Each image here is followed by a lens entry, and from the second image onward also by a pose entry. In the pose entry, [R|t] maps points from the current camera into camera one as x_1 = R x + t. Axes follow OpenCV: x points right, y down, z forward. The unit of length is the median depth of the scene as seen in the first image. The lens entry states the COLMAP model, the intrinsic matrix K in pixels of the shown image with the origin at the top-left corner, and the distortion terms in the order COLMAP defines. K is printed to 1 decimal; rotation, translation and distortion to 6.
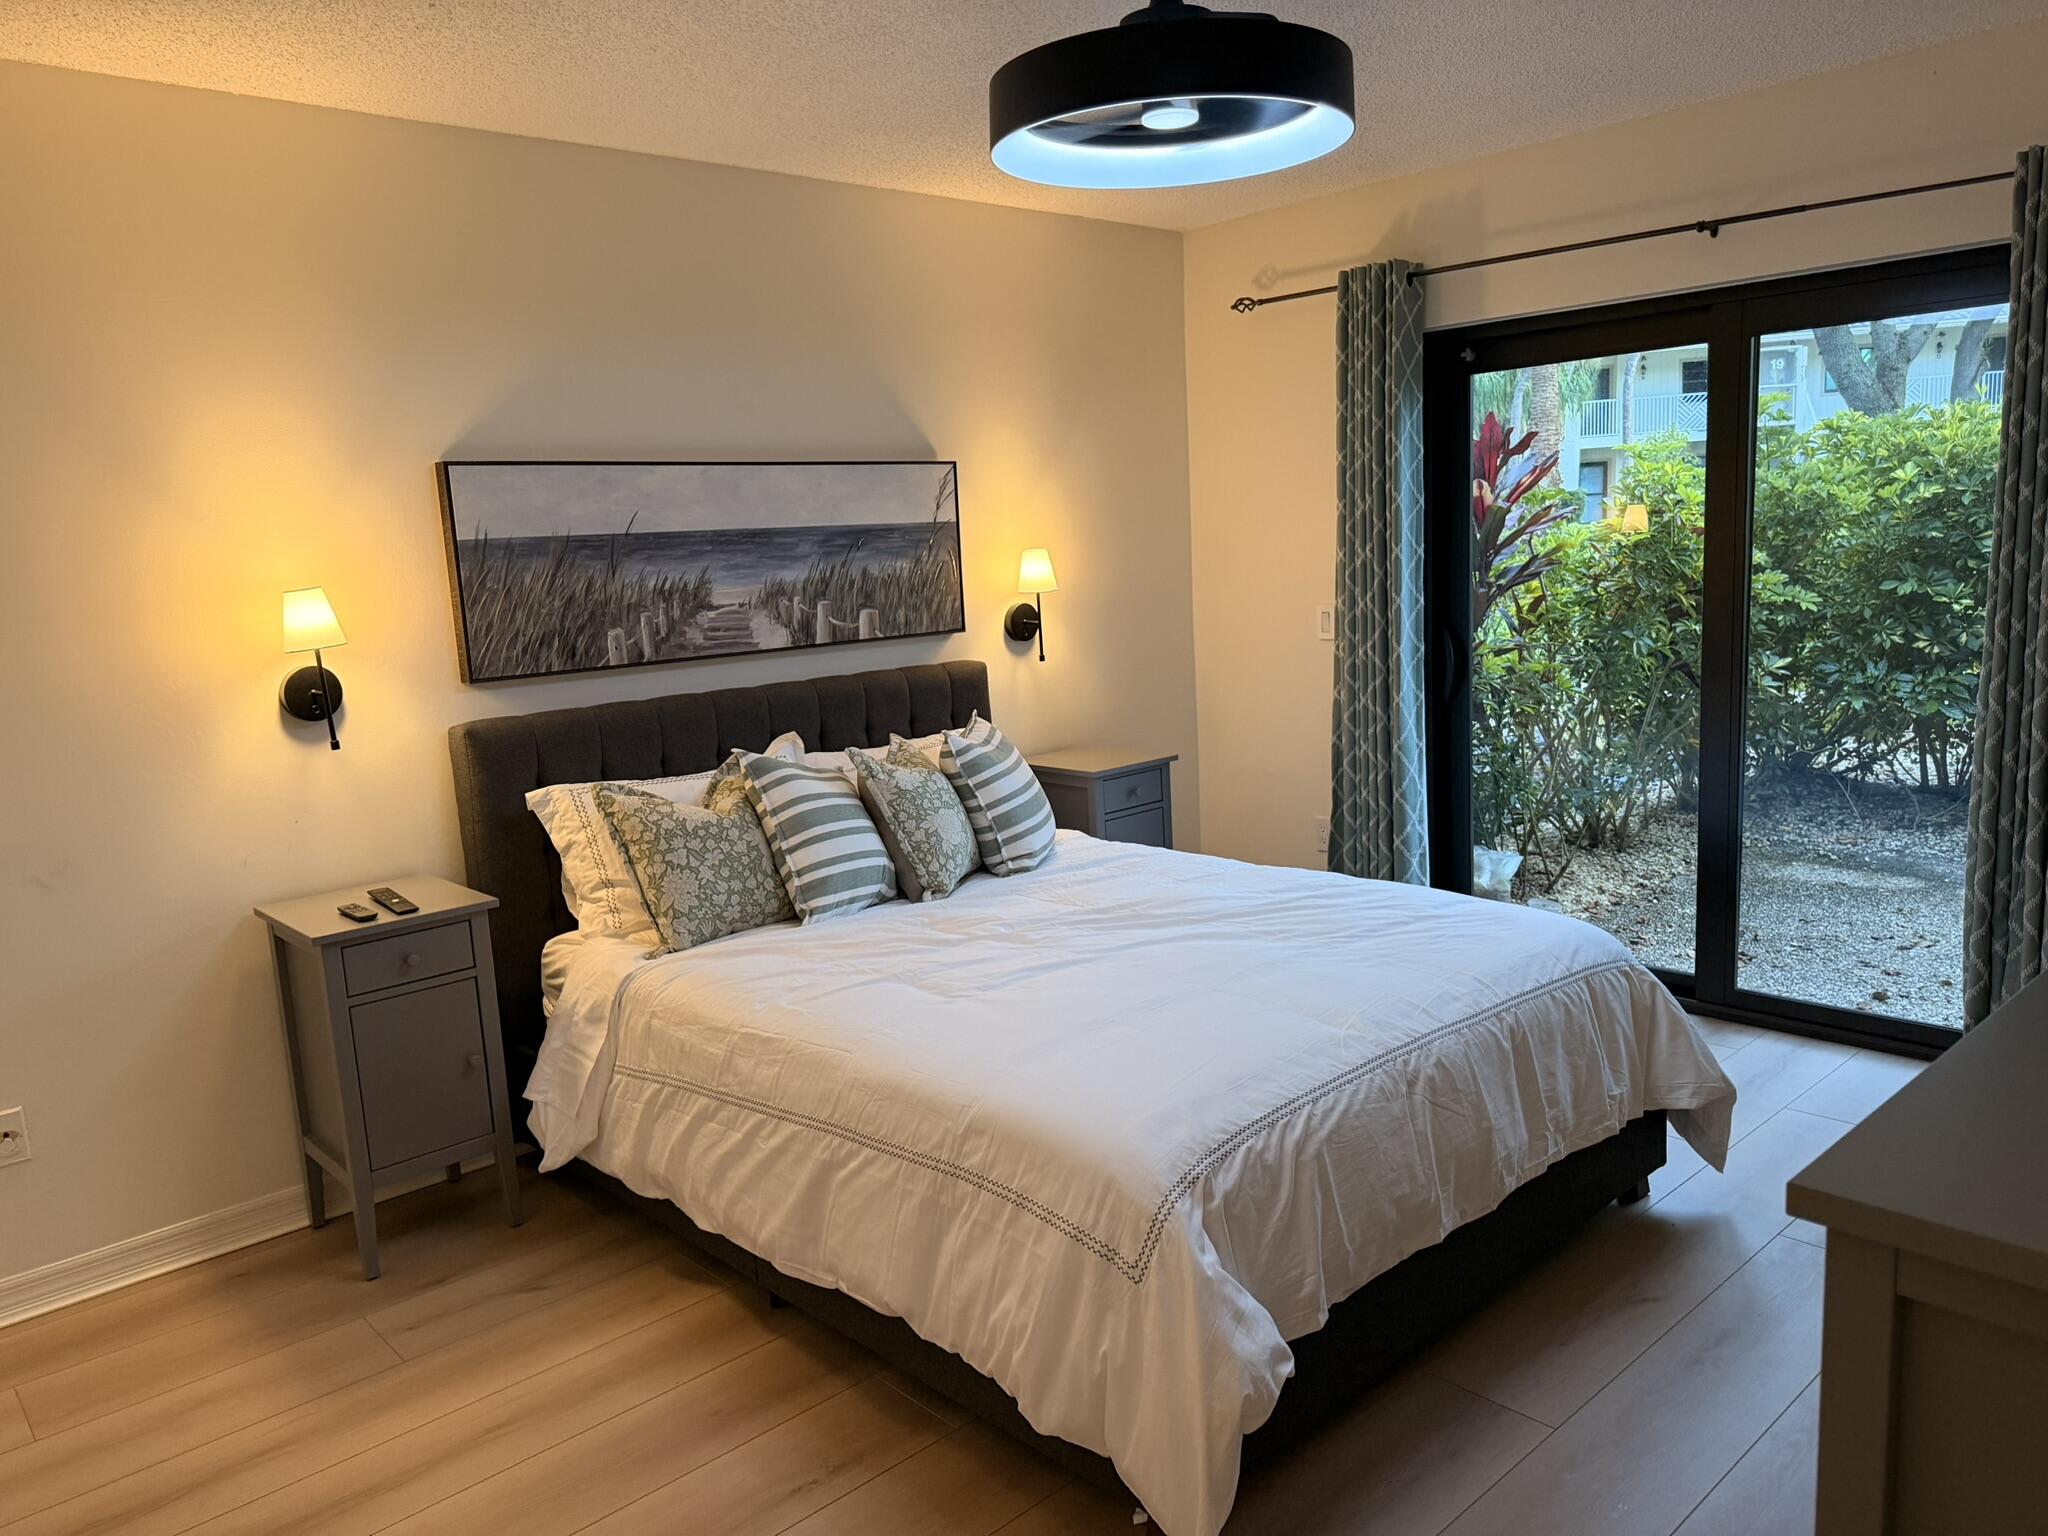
lens RADIAL K [[1450.3, 0, 1036.0], [0, 1450.3, 818.4], [0, 0, 1]] dist [0.041651, -0.009329]
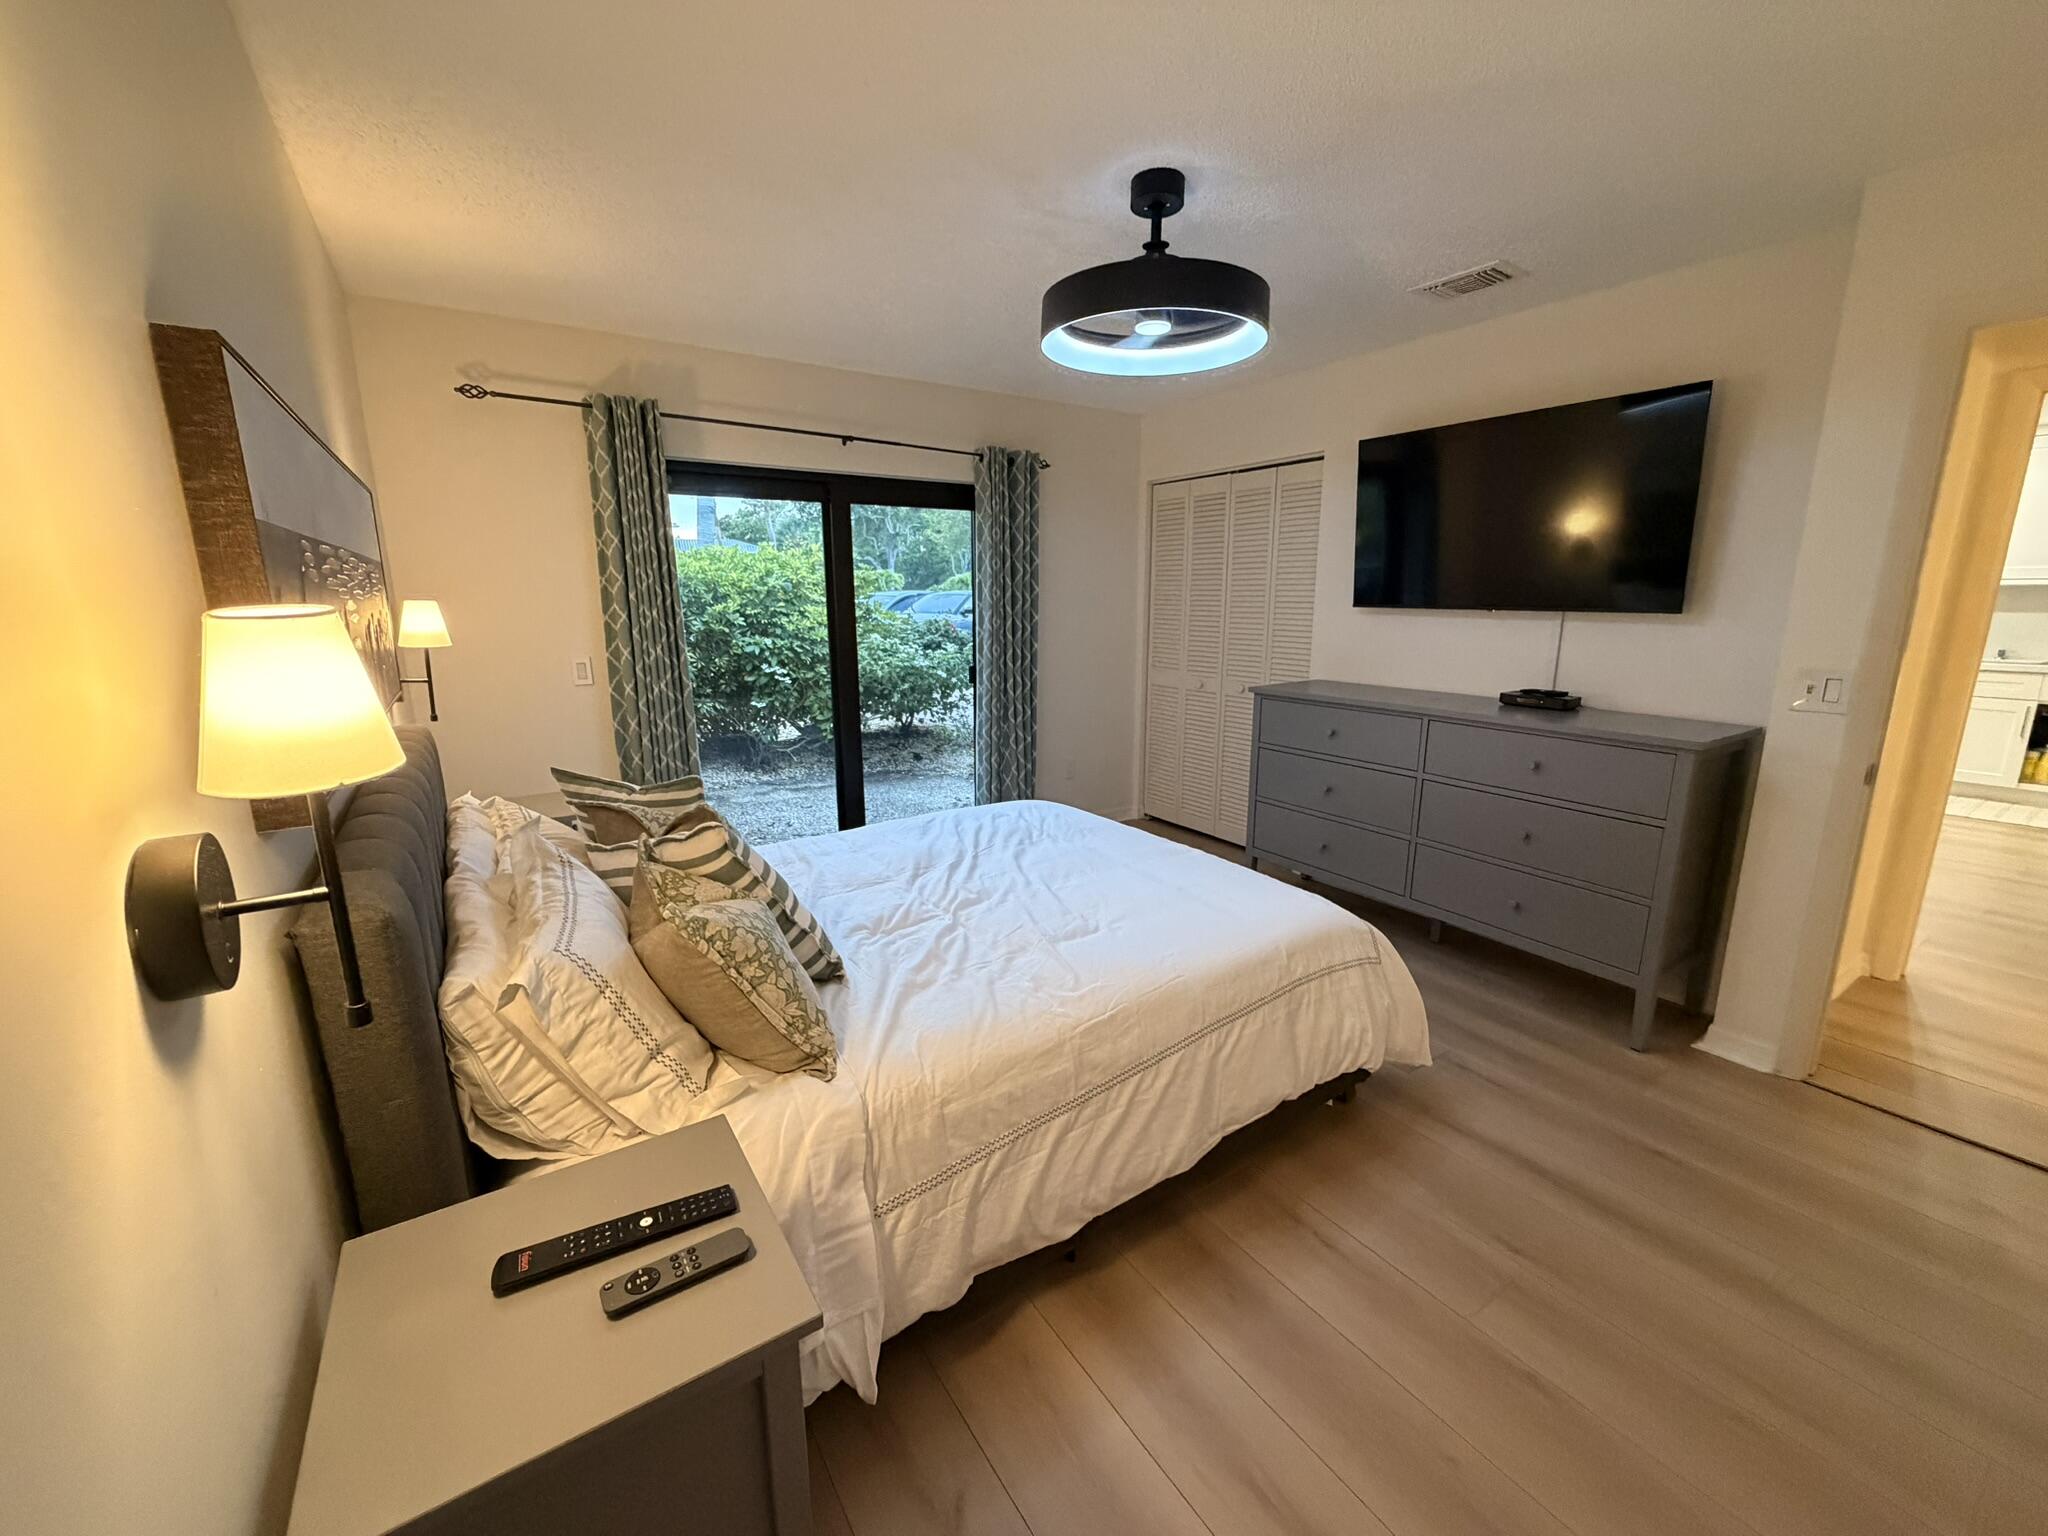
lens RADIAL K [[816.8, 0, 1024.7], [0, 816.8, 776.3], [0, 0, 1]] dist [-0.008098, 0.000381]
pose [[0.145218, -0.166156, 0.975348, -0.524521], [0.179818, 0.973812, 0.139121, -0.088873], [-0.972922, 0.155182, 0.171292, 0.617418]]
